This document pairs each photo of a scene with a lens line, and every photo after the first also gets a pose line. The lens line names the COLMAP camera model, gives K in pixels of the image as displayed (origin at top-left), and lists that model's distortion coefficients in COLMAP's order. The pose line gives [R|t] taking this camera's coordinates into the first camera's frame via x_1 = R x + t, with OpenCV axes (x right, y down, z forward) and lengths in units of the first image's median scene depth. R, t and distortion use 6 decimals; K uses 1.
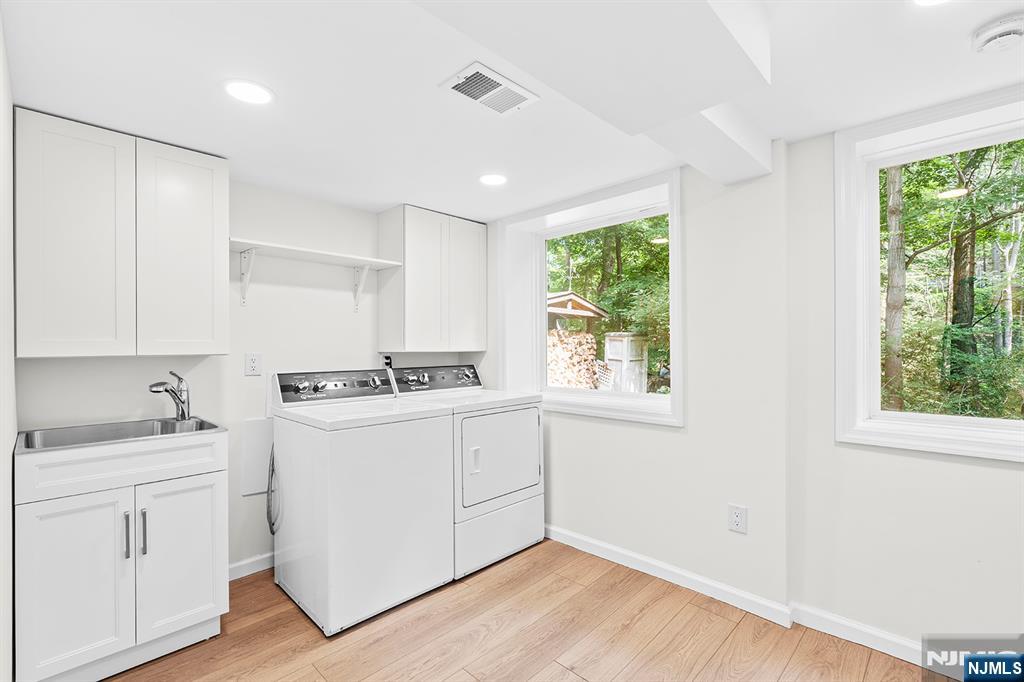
lens RADIAL K [[460.1, 0, 507.4], [0, 460.1, 345.7], [0, 0, 1]] dist [-0.005062, 0.001749]
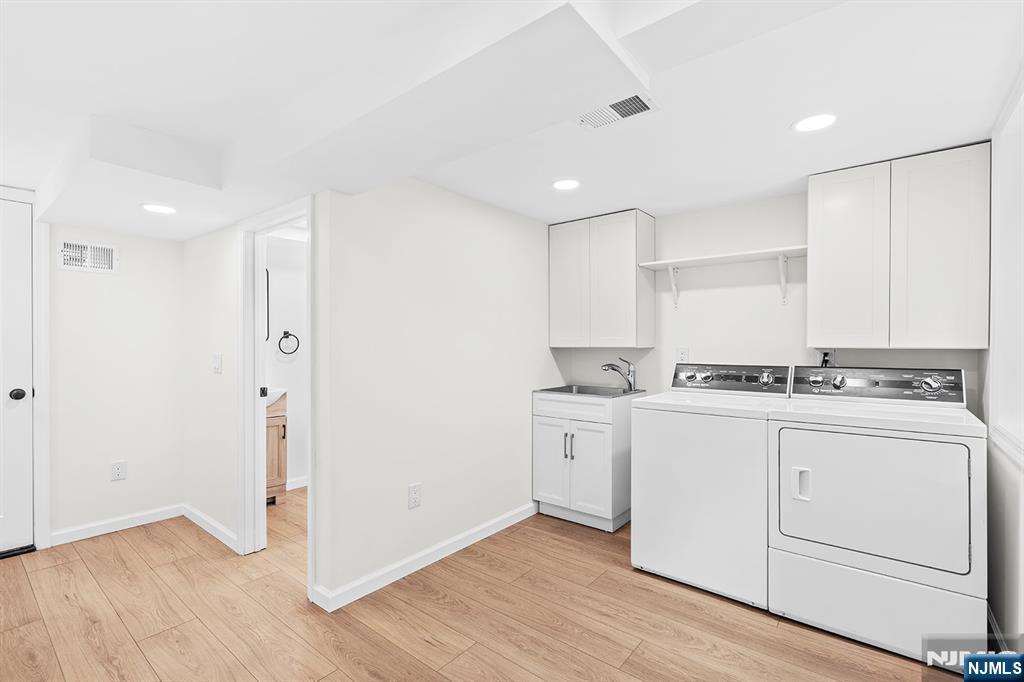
lens RADIAL K [[460.1, 0, 509.4], [0, 460.1, 341.8], [0, 0, 1]] dist [-0.005062, 0.001749]
pose [[0.101786, 0.002987, -0.994802, 0.770697], [0.005089, 0.999981, 0.003523, -0.004760], [0.994793, -0.005421, 0.101768, 0.472928]]
